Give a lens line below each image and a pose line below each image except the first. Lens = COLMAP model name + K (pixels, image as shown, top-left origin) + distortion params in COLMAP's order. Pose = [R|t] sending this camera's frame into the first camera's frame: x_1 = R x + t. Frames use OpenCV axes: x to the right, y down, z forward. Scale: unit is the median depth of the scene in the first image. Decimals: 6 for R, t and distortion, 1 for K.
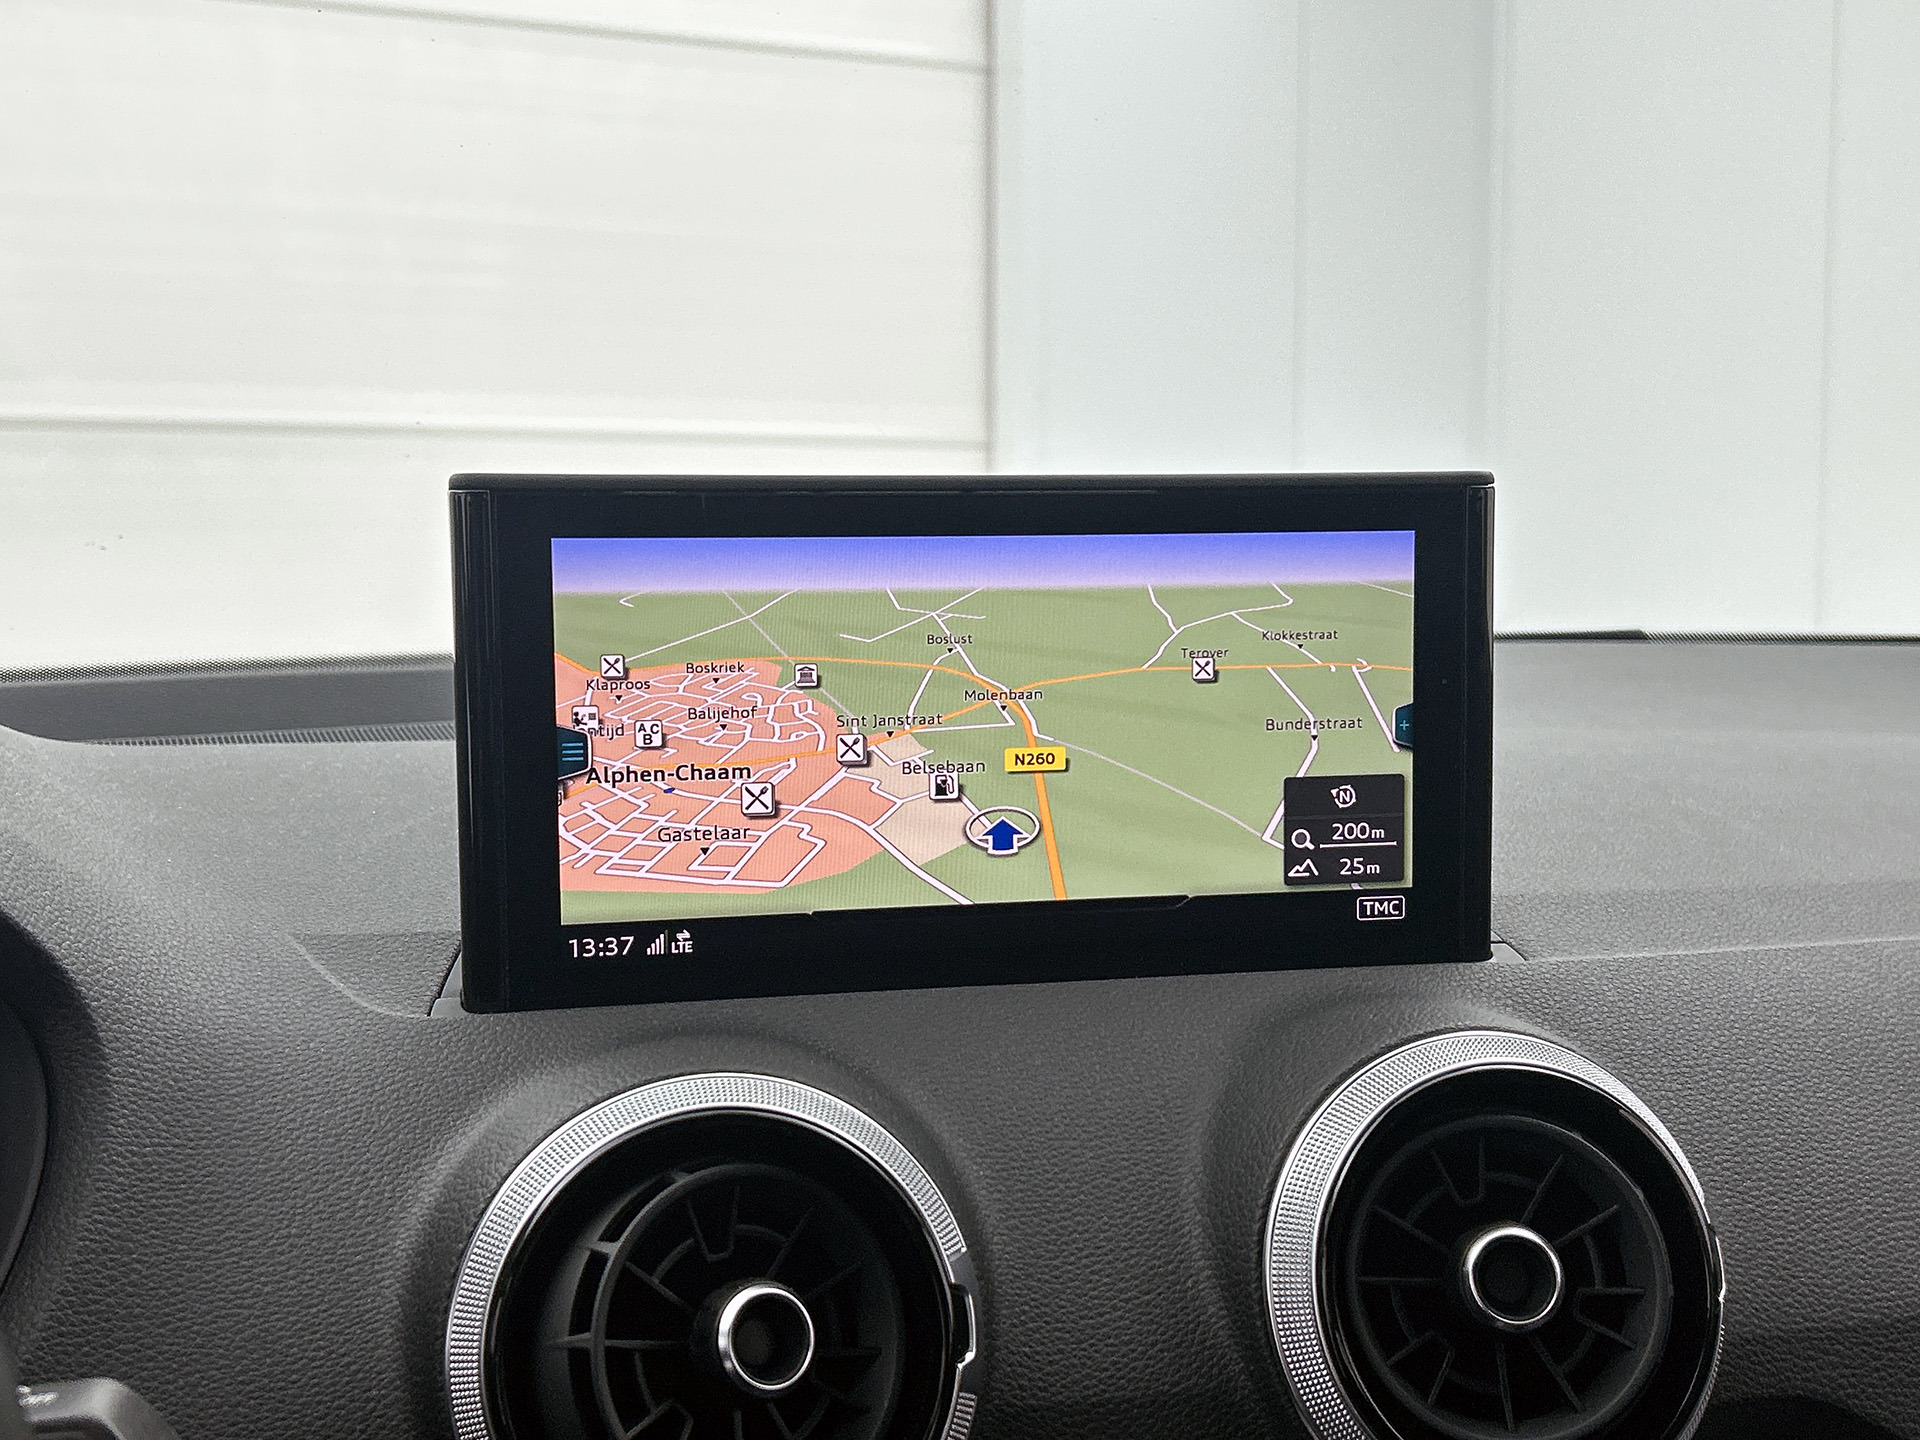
lens RADIAL K [[2181.0, 0, 955.3], [0, 2181.0, 717.5], [0, 0, 1]] dist [0.136587, -0.438319]
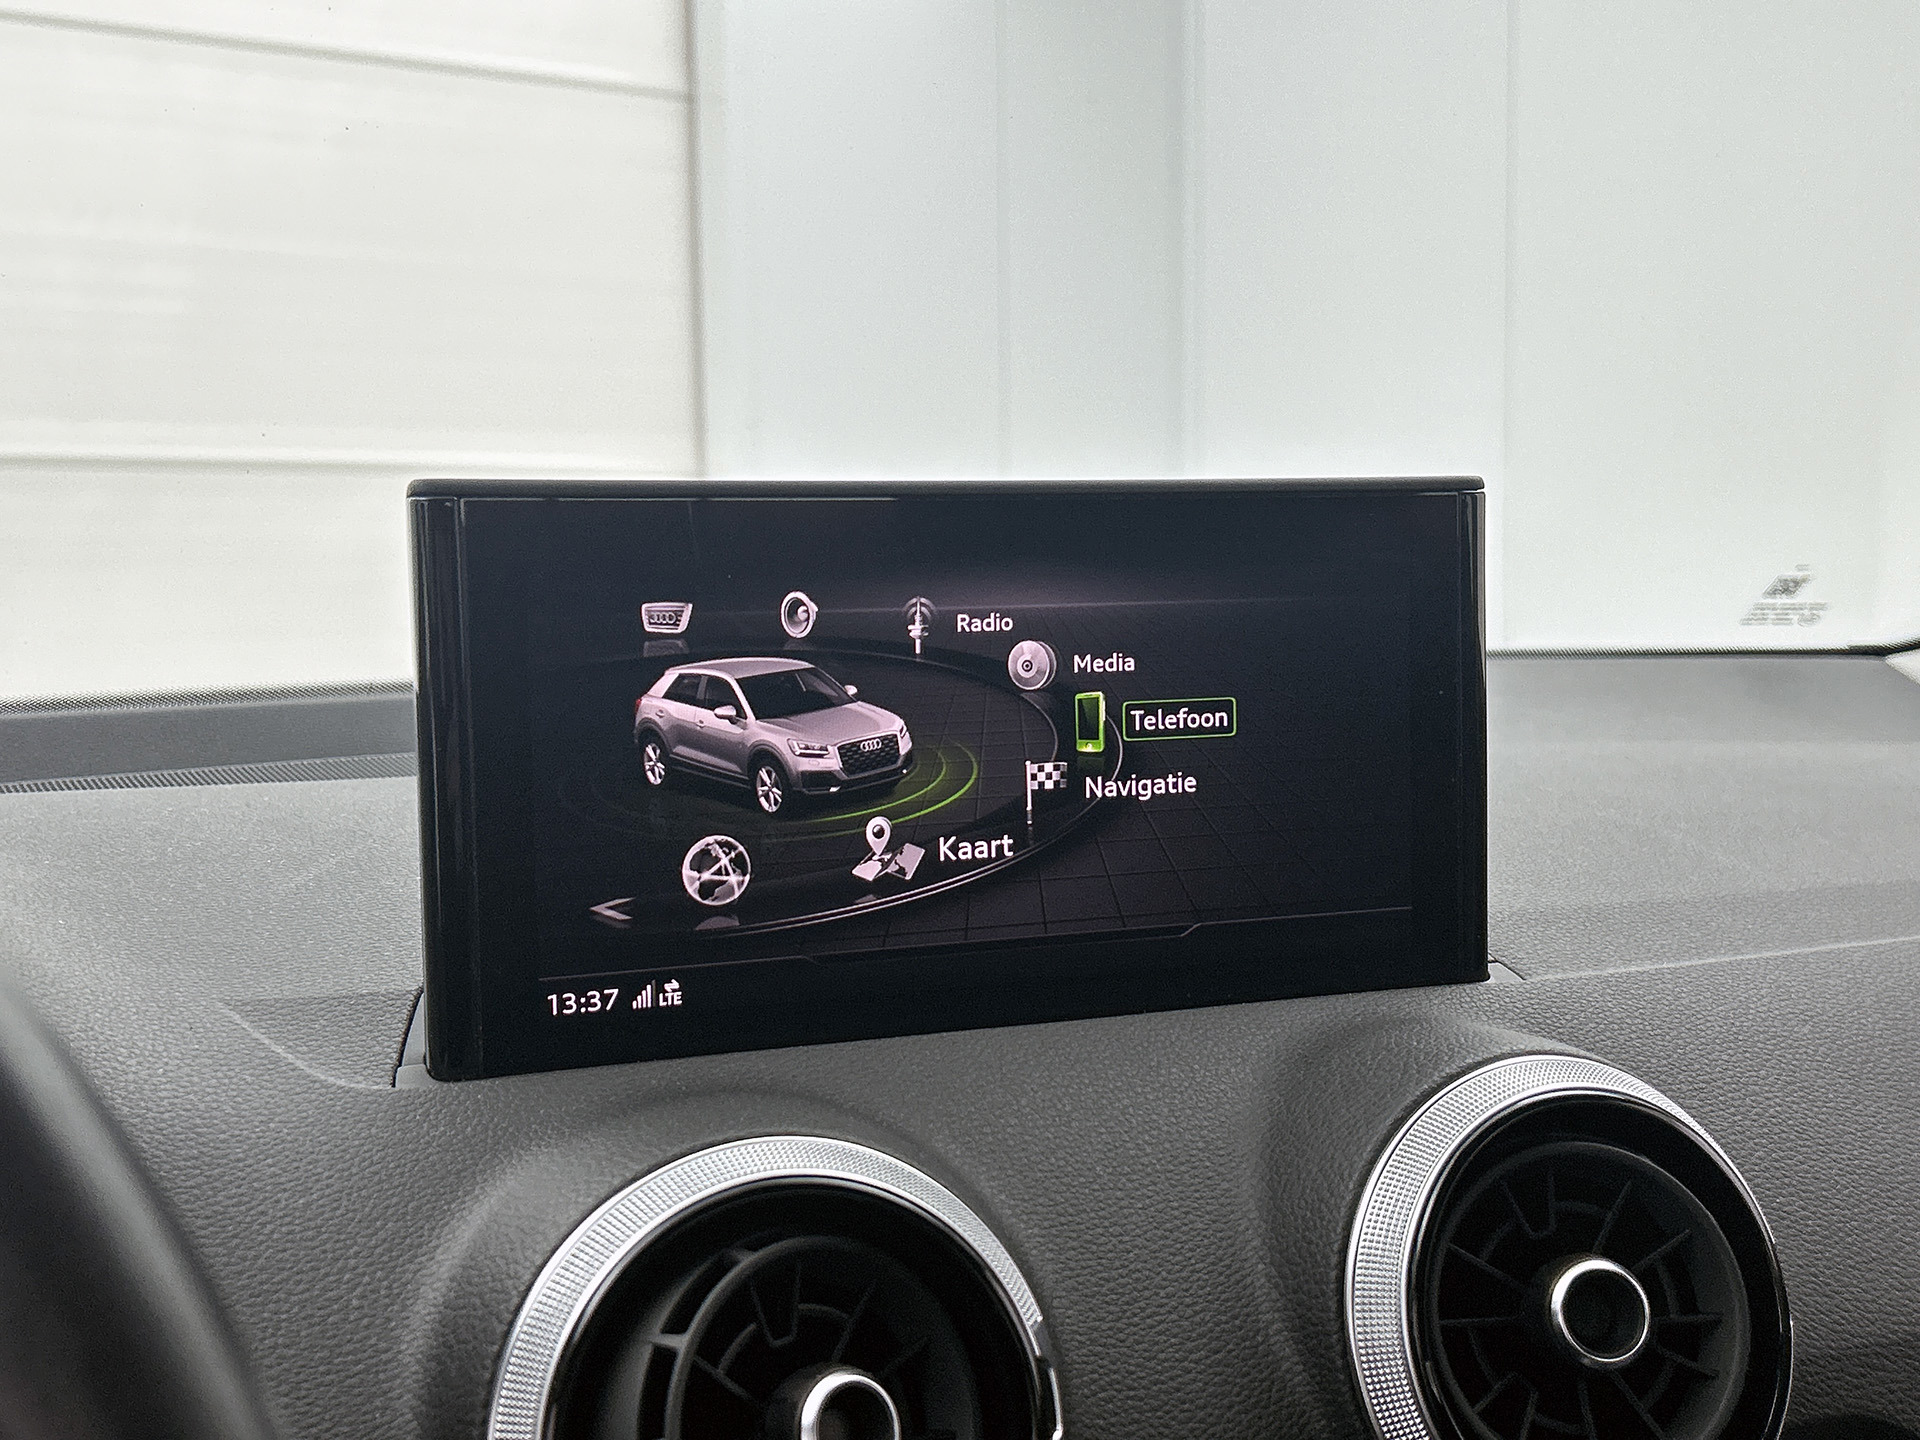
lens RADIAL K [[2181.0, 0, 955.3], [0, 2181.0, 717.5], [0, 0, 1]] dist [0.136587, -0.438319]
pose [[0.989669, -0.019662, 0.142015, -0.147780], [0.021748, 0.999677, -0.013150, 0.002820], [-0.141711, 0.016102, 0.989777, 0.087045]]
